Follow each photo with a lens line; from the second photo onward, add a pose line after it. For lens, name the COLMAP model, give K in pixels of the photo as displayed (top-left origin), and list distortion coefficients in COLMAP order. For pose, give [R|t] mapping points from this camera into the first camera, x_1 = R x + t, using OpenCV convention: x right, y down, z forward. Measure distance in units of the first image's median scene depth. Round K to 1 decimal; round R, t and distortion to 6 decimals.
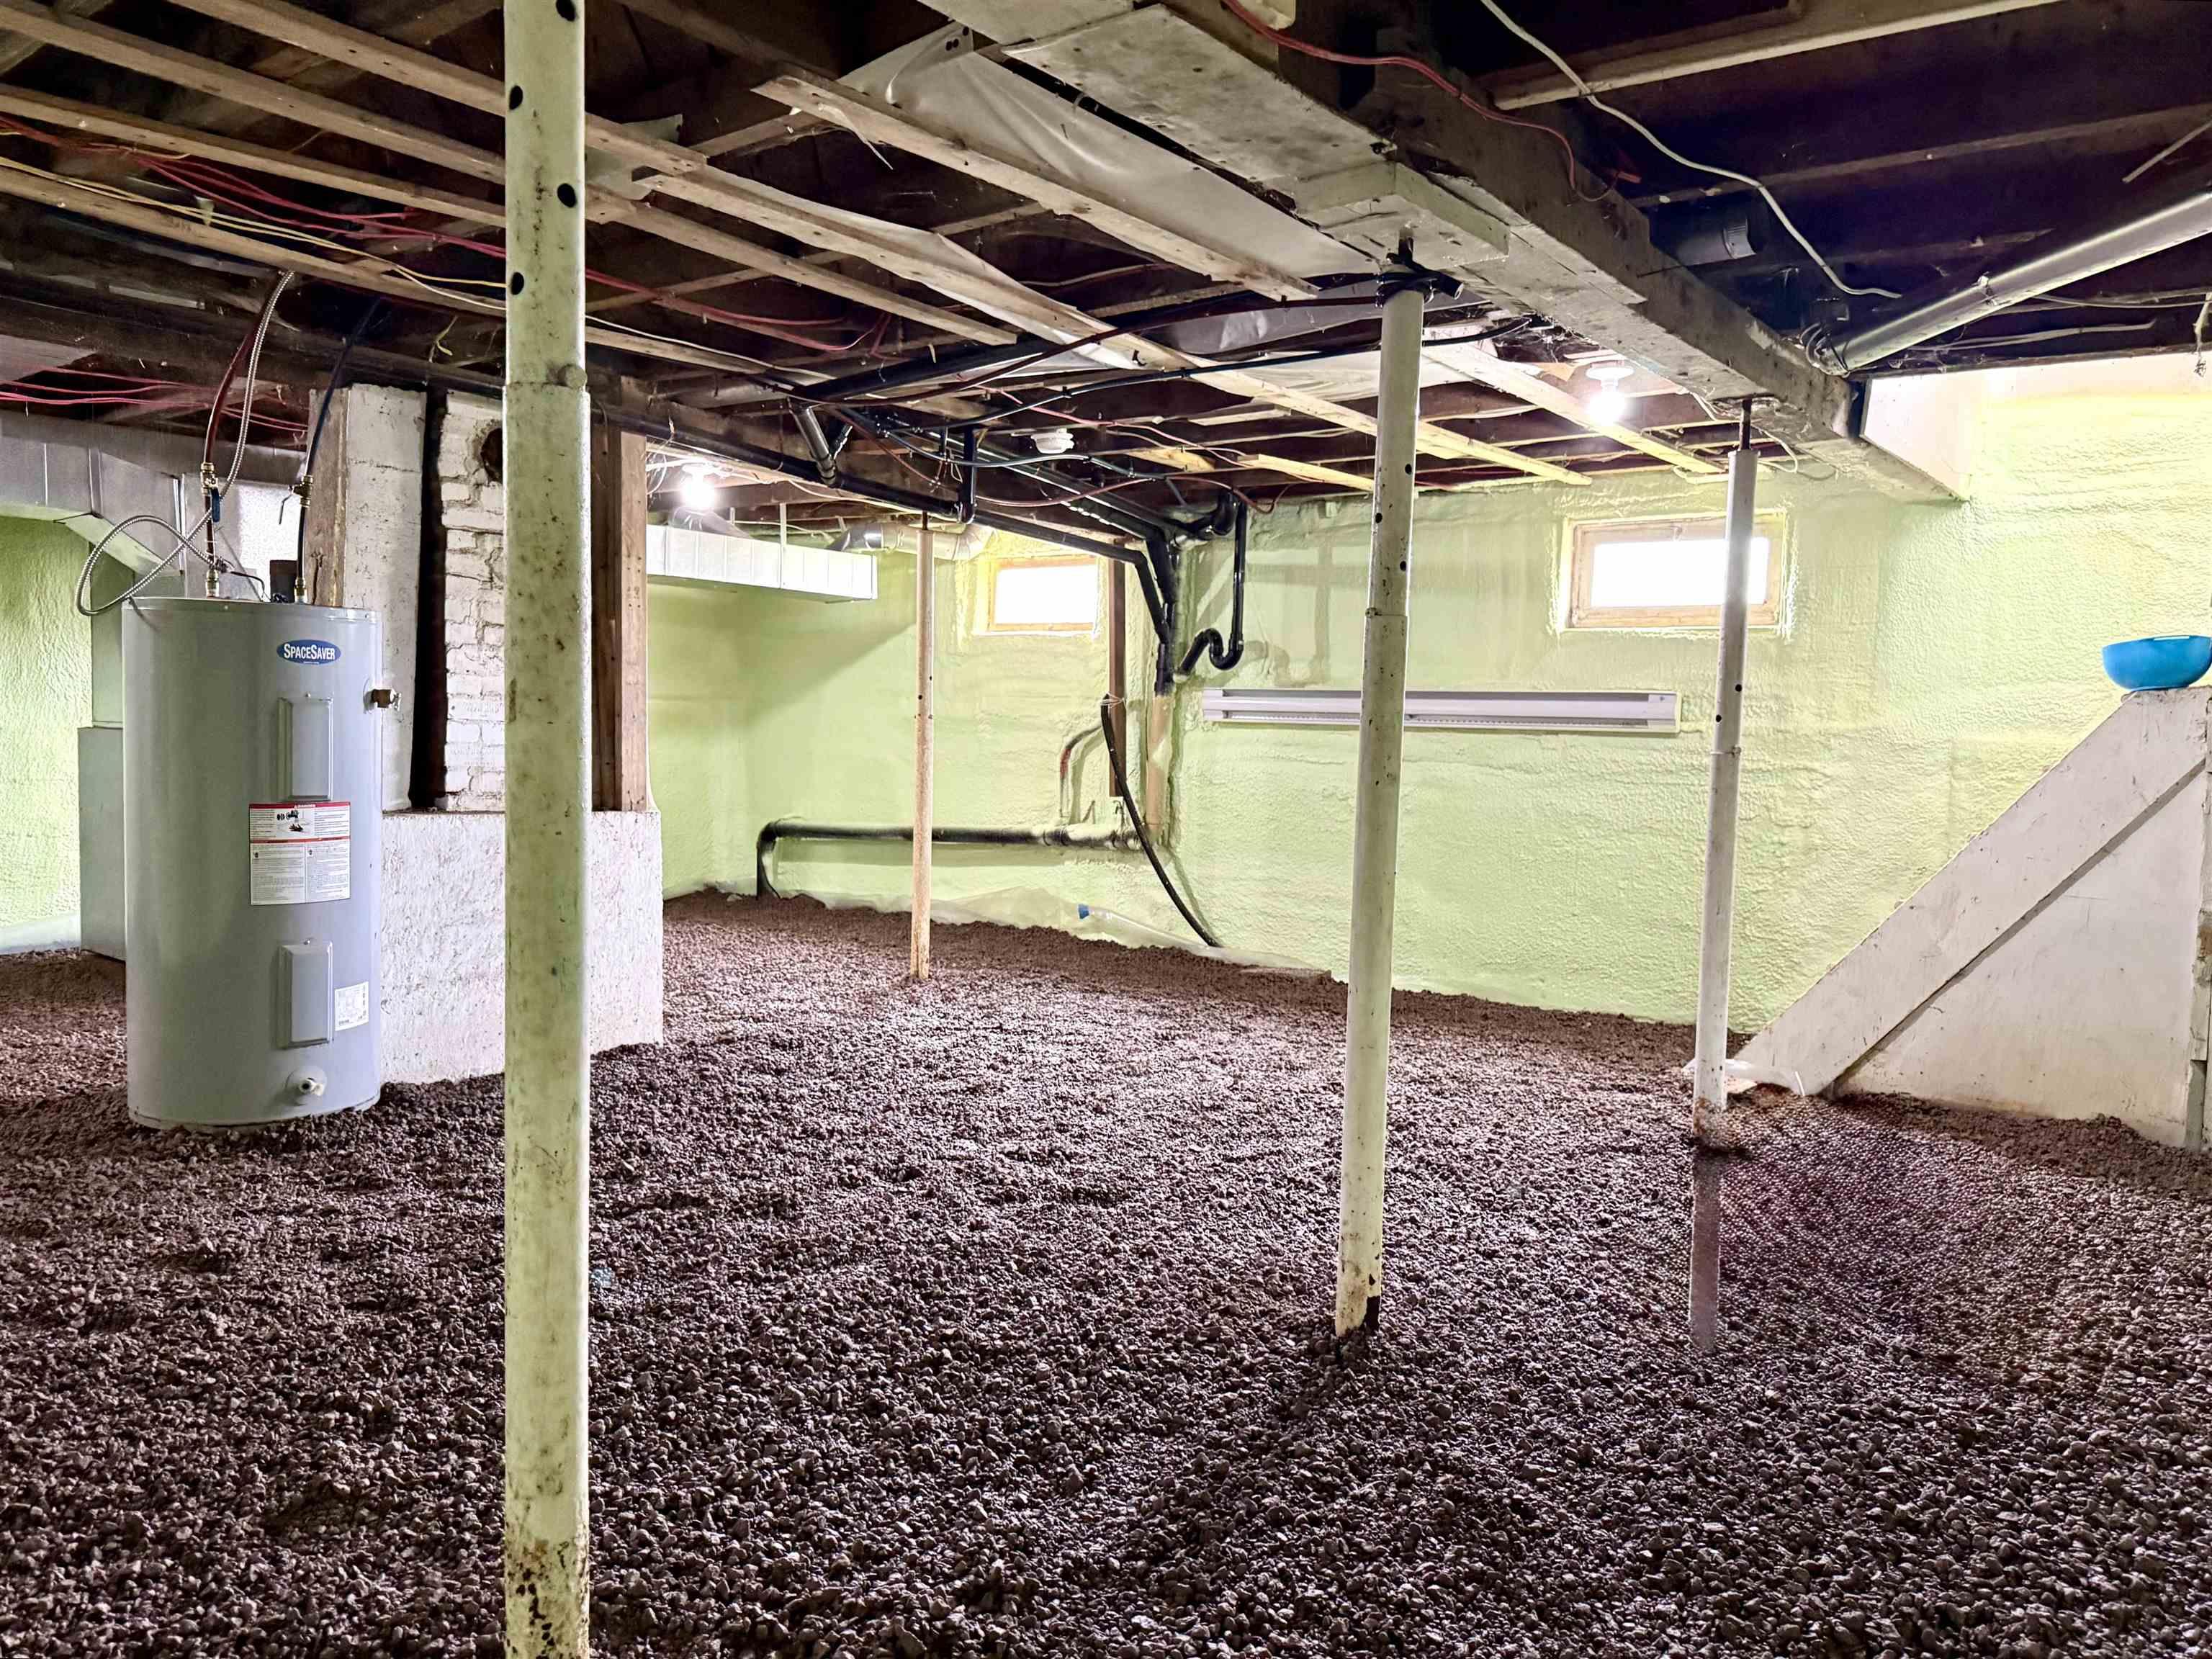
lens RADIAL K [[1571.4, 0, 1106.0], [0, 1571.4, 829.5], [0, 0, 1]] dist [-0.000039, -0.008766]
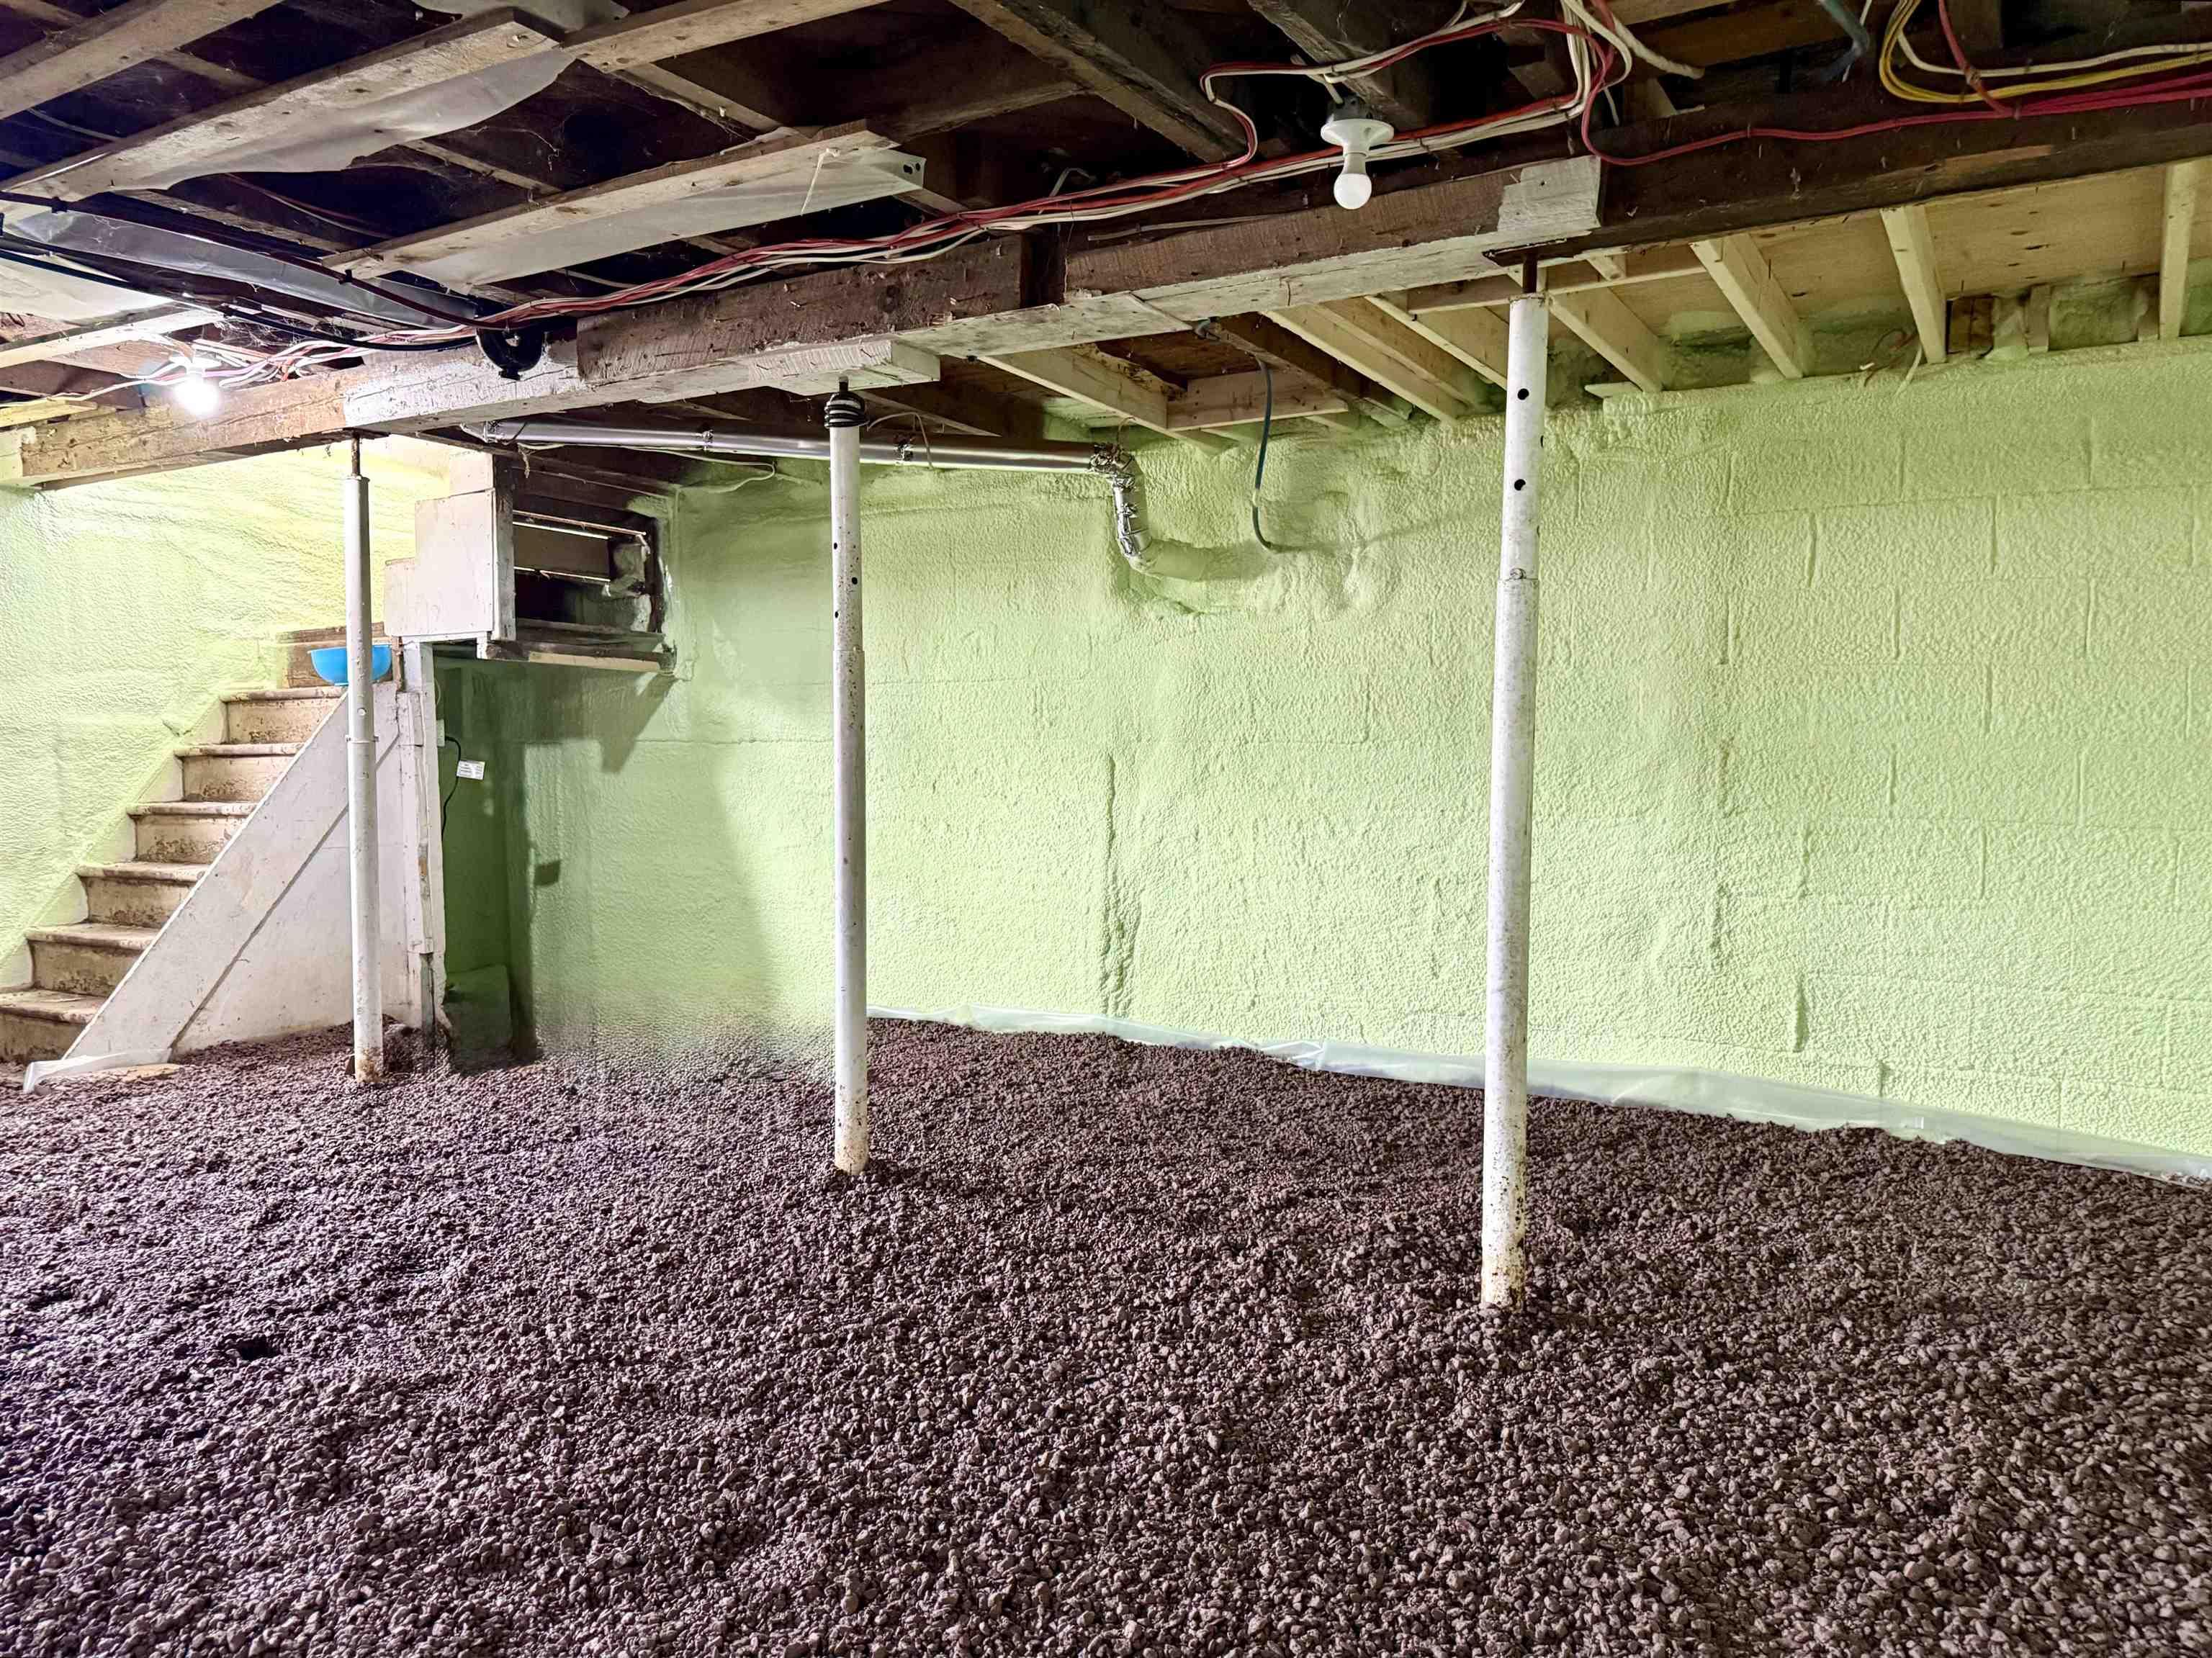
lens RADIAL K [[1538.7, 0, 1104.6], [0, 1538.7, 833.3], [0, 0, 1]] dist [-0.005610, -0.030116]
pose [[-0.105062, -0.093095, 0.990099, -0.557634], [0.059405, 0.993243, 0.099694, -0.044862], [-0.992690, 0.069290, -0.098821, 0.424879]]
